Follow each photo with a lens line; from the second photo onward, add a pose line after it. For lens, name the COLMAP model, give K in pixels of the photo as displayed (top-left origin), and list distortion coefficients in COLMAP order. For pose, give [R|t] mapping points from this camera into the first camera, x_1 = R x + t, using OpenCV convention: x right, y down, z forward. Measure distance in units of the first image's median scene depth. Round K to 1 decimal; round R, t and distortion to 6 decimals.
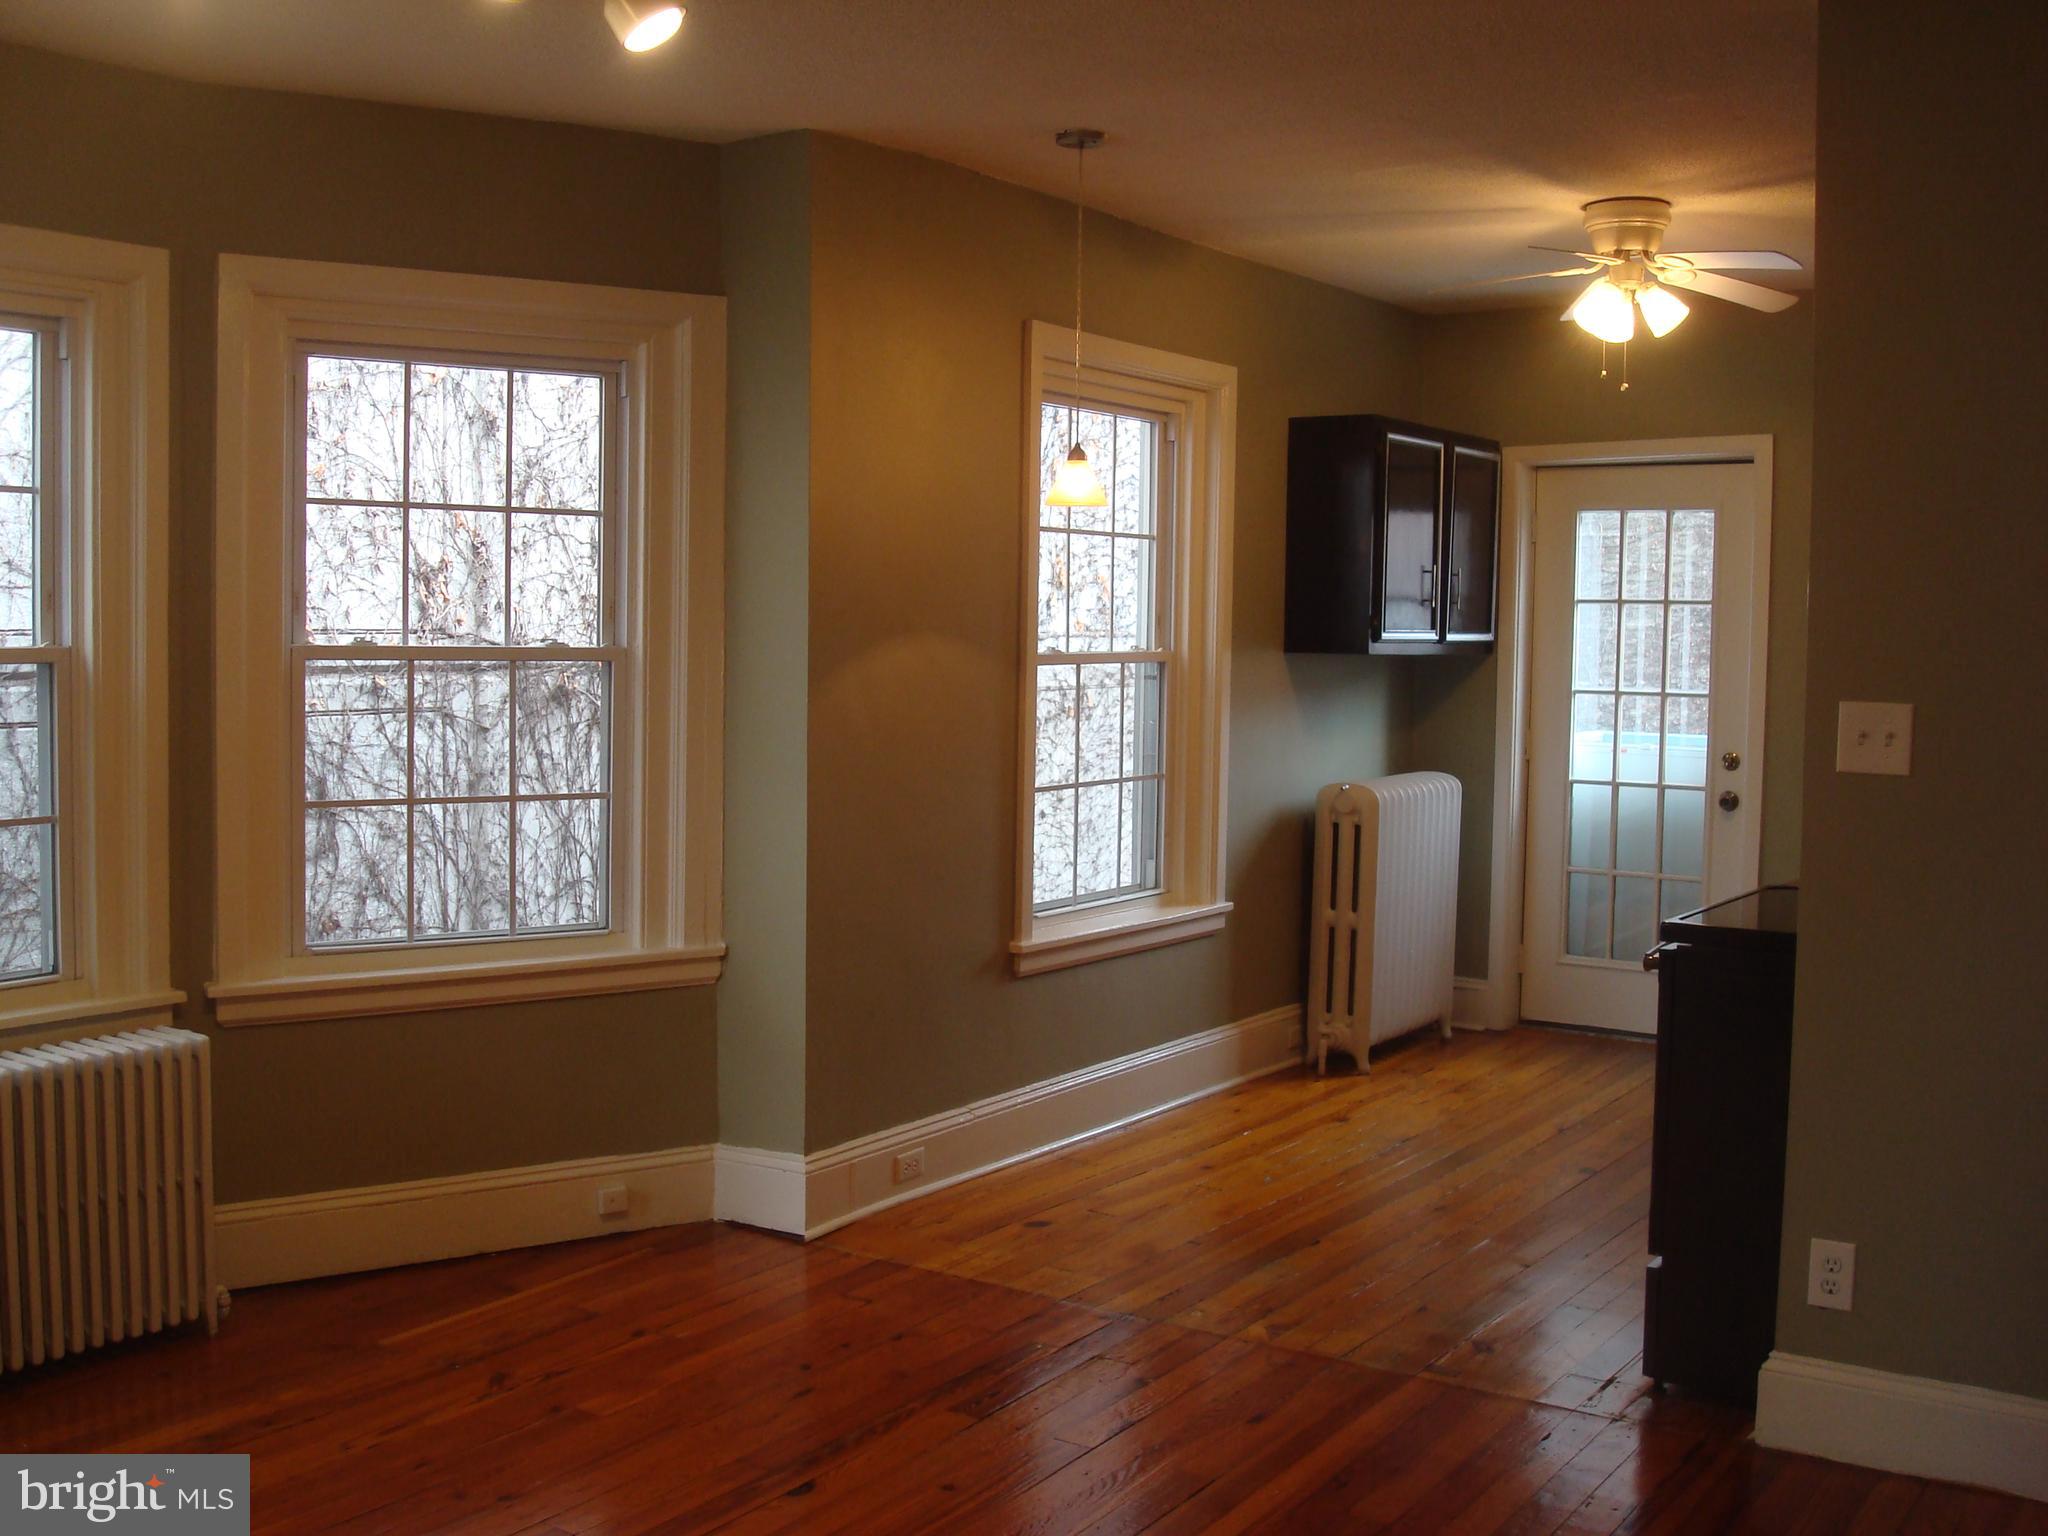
lens RADIAL K [[2099.8, 0, 1013.7], [0, 2099.8, 777.5], [0, 0, 1]] dist [-0.116298, 0.000000]
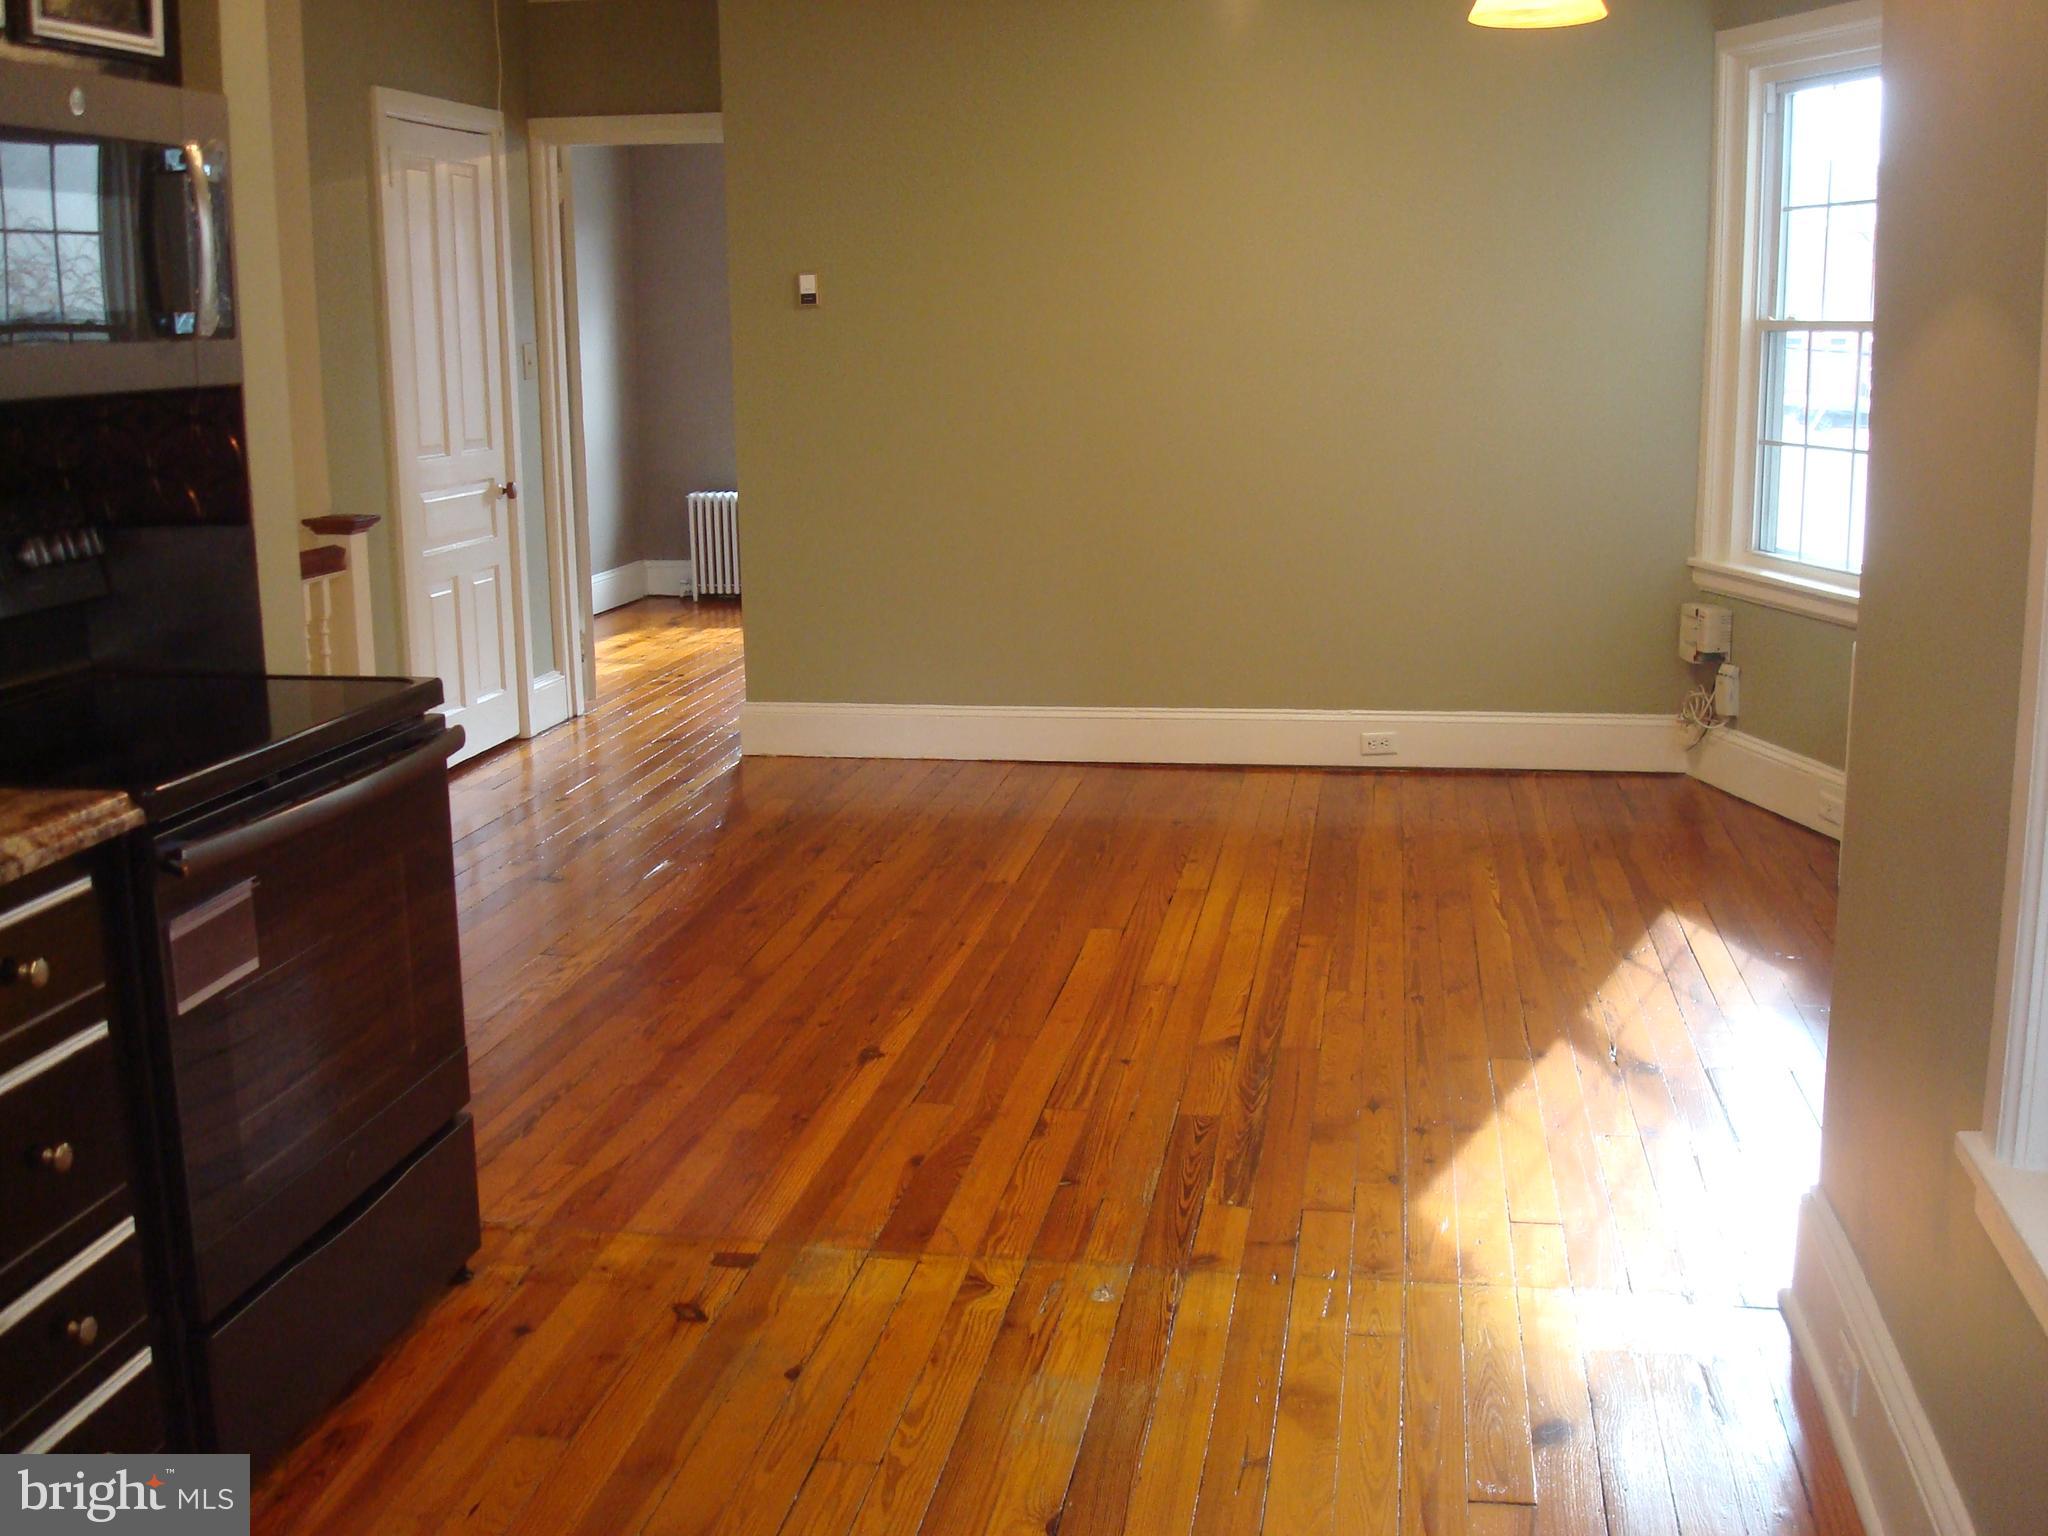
lens RADIAL K [[2099.8, 0, 1020.5], [0, 2099.8, 754.1], [0, 0, 1]] dist [-0.116298, 0.000000]
pose [[-0.914579, 0.087510, -0.394826, 0.228527], [-0.021452, 0.964434, 0.263452, -0.059358], [0.403838, 0.249417, -0.880174, 0.959088]]
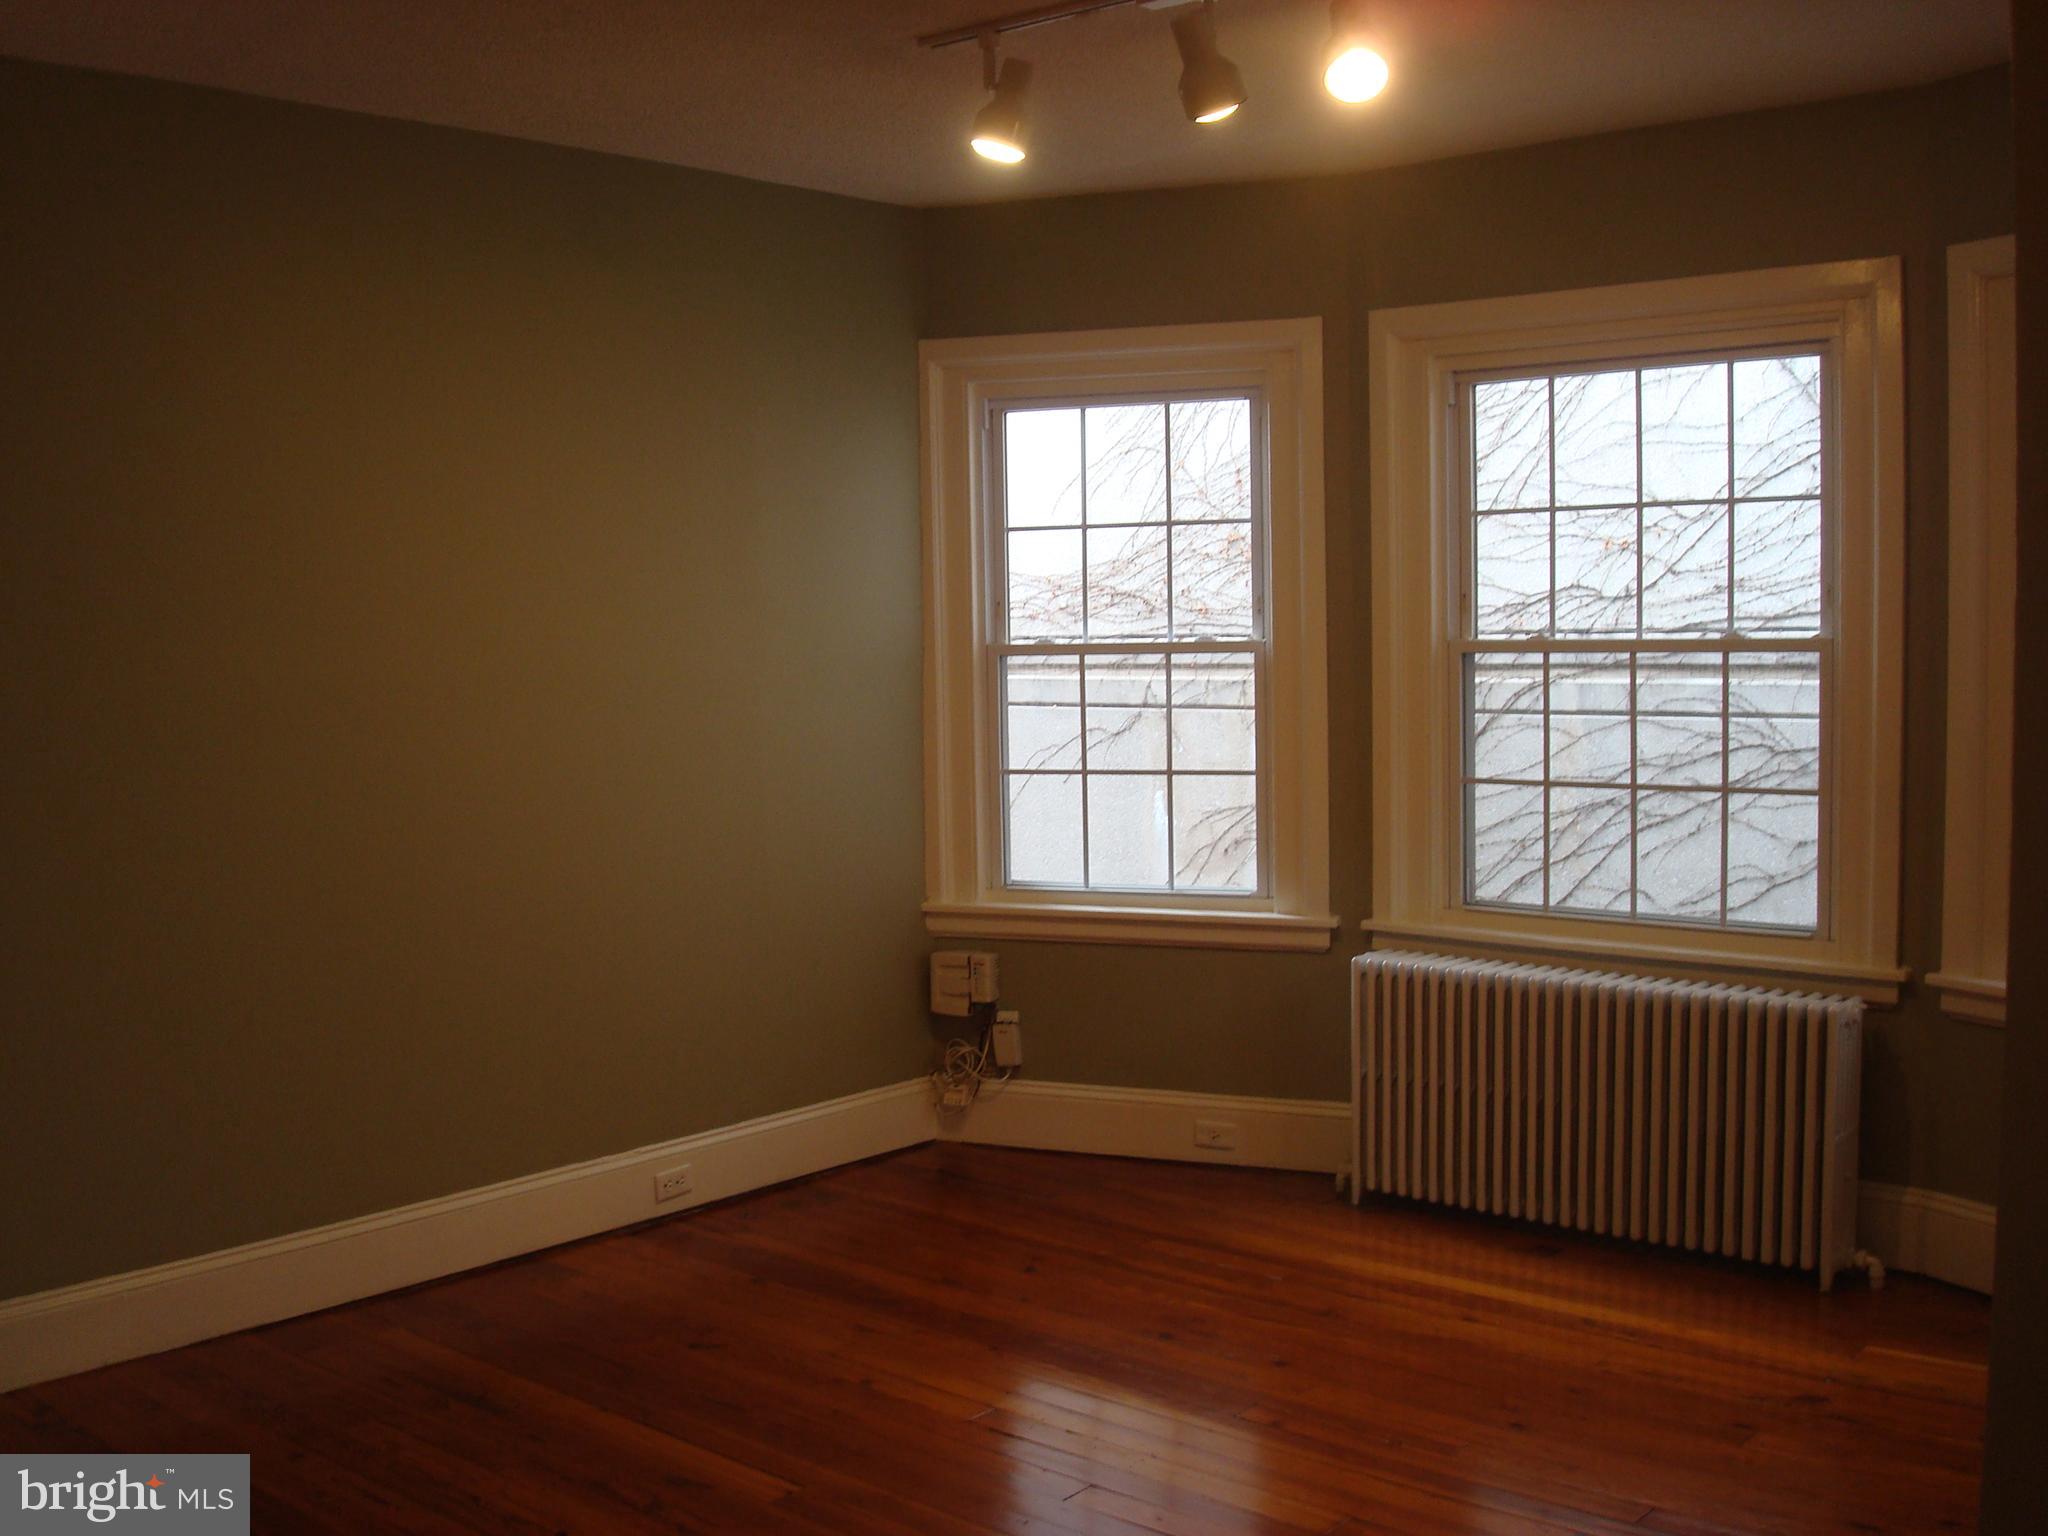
lens RADIAL K [[2099.8, 0, 1011.5], [0, 2099.8, 778.1], [0, 0, 1]] dist [-0.116298, 0.000000]
pose [[-0.119996, 0.069941, -0.990308, 0.406508], [-0.061567, 0.995071, 0.077737, -0.028194], [0.990863, 0.070299, -0.115099, 0.414592]]
